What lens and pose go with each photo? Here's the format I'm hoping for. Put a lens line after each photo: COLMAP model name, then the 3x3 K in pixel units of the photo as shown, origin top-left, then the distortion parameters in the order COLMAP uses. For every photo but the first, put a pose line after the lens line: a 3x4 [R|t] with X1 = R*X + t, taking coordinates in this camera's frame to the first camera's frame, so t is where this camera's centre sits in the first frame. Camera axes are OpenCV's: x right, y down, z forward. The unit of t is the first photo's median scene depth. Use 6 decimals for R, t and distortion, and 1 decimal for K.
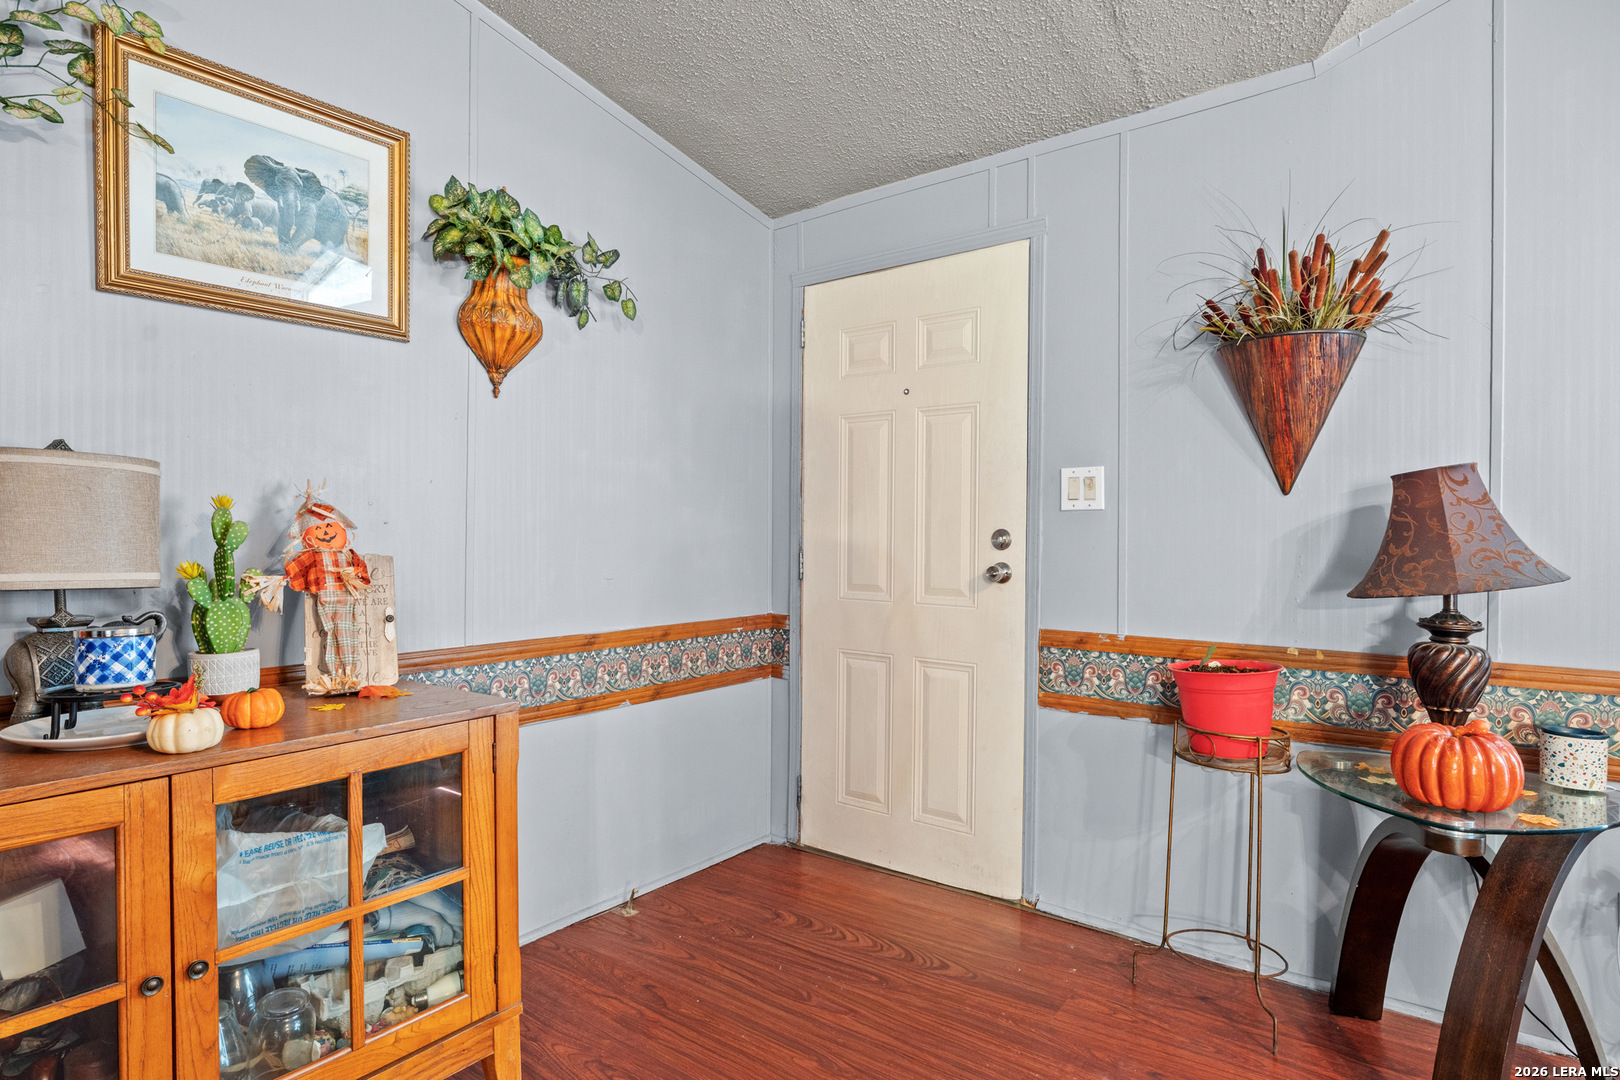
lens RADIAL K [[885.6, 0, 818.4], [0, 885.6, 533.9], [0, 0, 1]] dist [-0.004860, -0.000789]
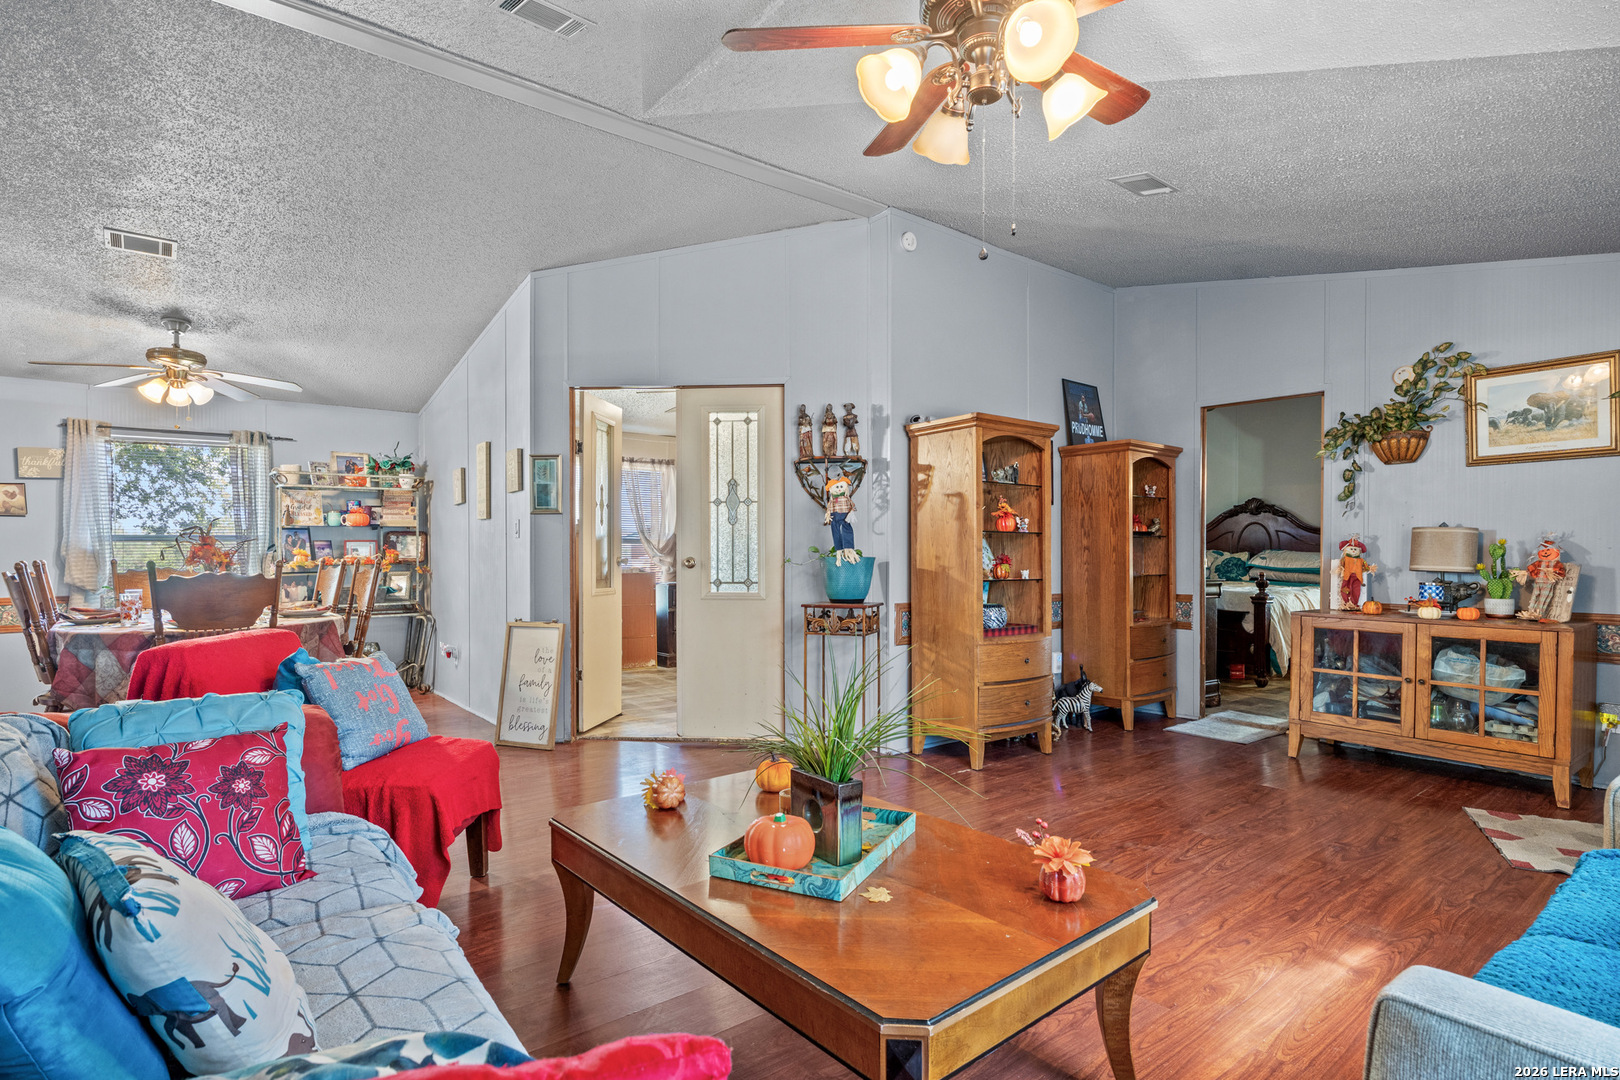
lens RADIAL K [[816.7, 0, 805.8], [0, 816.7, 554.8], [0, 0, 1]] dist [-0.018822, -0.001741]
pose [[-0.260366, 0.003874, -0.965502, 1.614491], [-0.000184, 0.999992, 0.004062, -0.004271], [0.965510, 0.001235, -0.260363, -0.268100]]
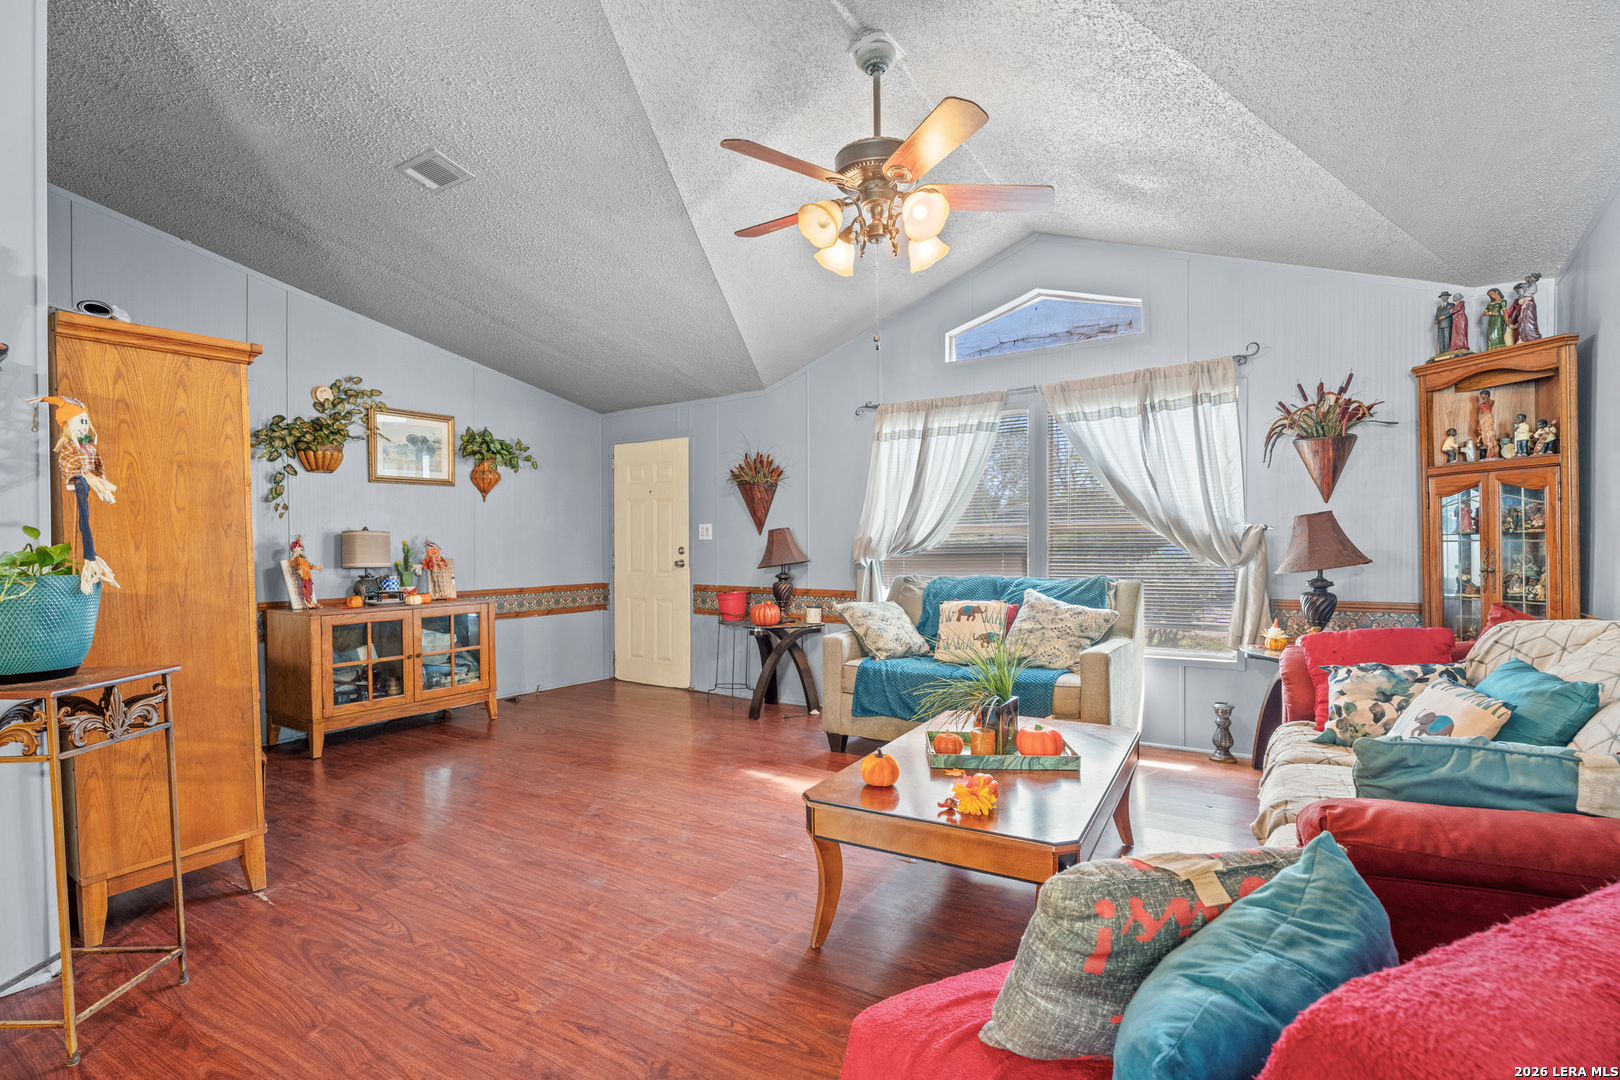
lens RADIAL K [[767.6, 0, 798.3], [0, 767.6, 551.2], [0, 0, 1]] dist [-0.005175, -0.000510]
pose [[0.997991, -0.009108, 0.062690, 0.489420], [0.008424, 0.999902, 0.011168, -0.017631], [-0.062786, -0.010618, 0.997971, -1.534660]]
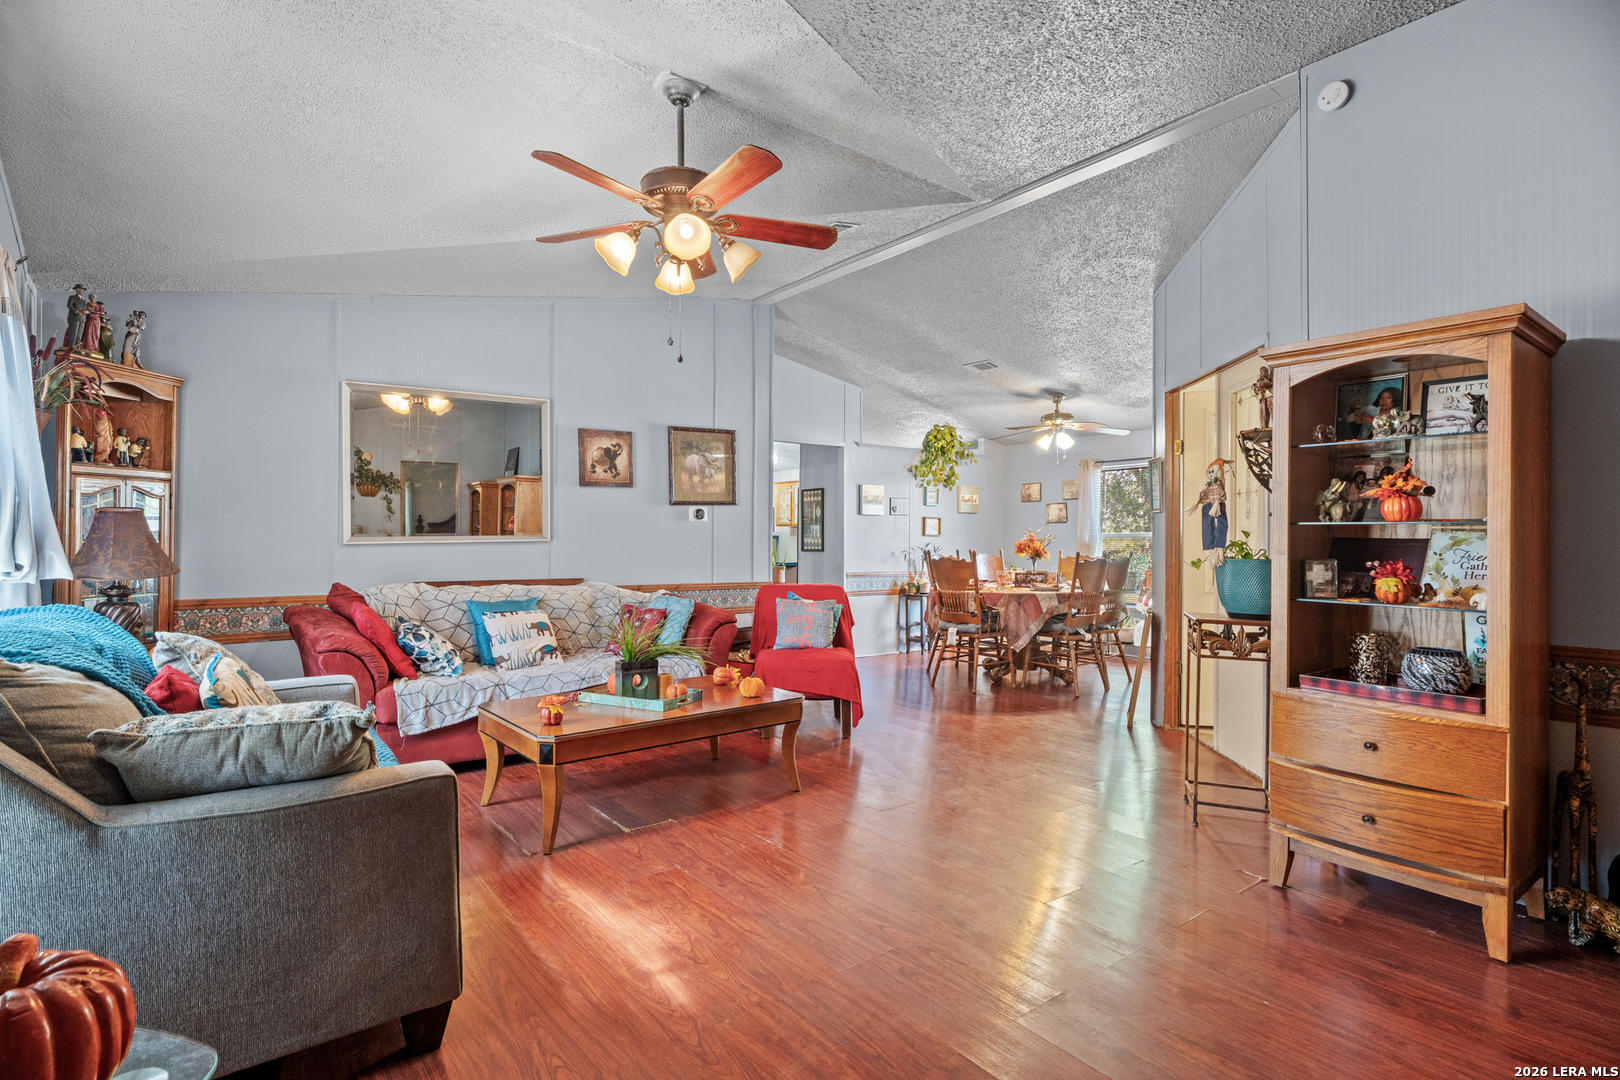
lens RADIAL K [[816.7, 0, 809.8], [0, 816.7, 538.7], [0, 0, 1]] dist [-0.018822, -0.001741]
pose [[-0.964336, -0.000938, 0.264681, 0.123826], [-0.000828, 1.000000, 0.000529, -0.031988], [-0.264681, 0.000291, -0.964336, 0.967269]]
